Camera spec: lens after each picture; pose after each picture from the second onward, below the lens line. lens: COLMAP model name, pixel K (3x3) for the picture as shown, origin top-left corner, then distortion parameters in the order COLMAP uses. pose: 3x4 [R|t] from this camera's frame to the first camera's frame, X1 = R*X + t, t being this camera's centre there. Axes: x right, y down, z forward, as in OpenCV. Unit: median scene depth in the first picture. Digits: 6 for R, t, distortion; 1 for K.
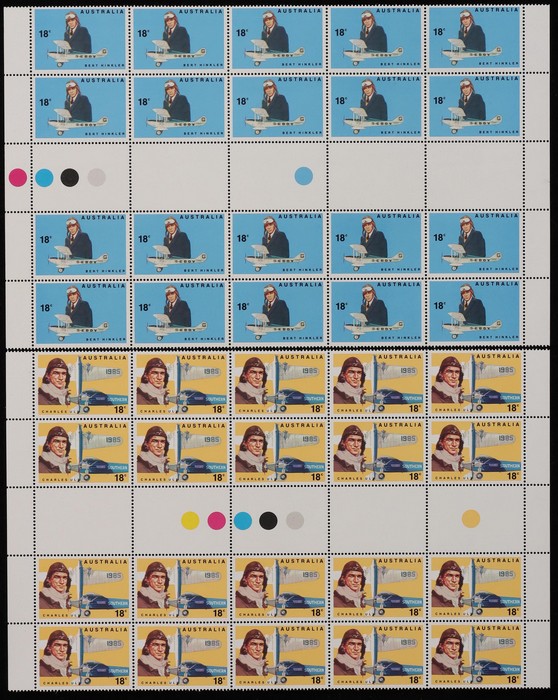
lens RADIAL K [[967.7, 0, 279.4], [0, 967.7, 349.8], [0, 0, 1]] dist [0.005457, 0.000000]
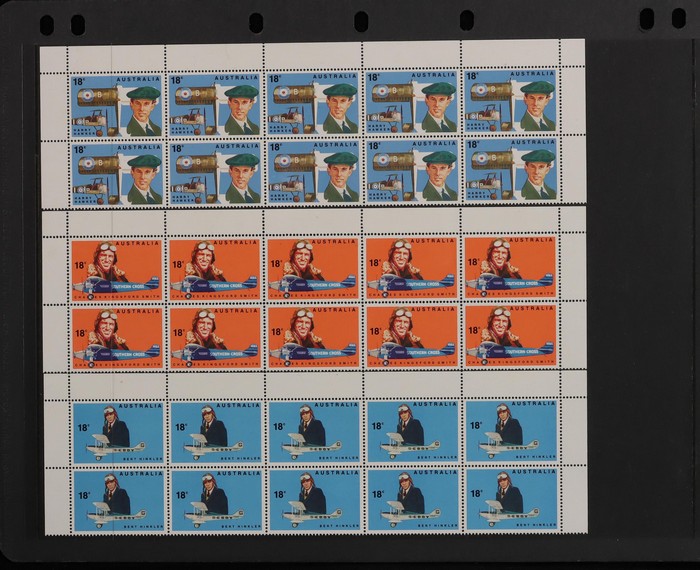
lens RADIAL K [[967.7, 0, 296.3], [0, 967.7, 289.9], [0, 0, 1]] dist [0.005457, 0.000000]
pose [[0.999816, -0.004289, -0.018721, -0.000726], [0.004304, 0.999990, 0.000753, -0.257575], [0.018718, -0.000833, 0.999824, -0.001752]]
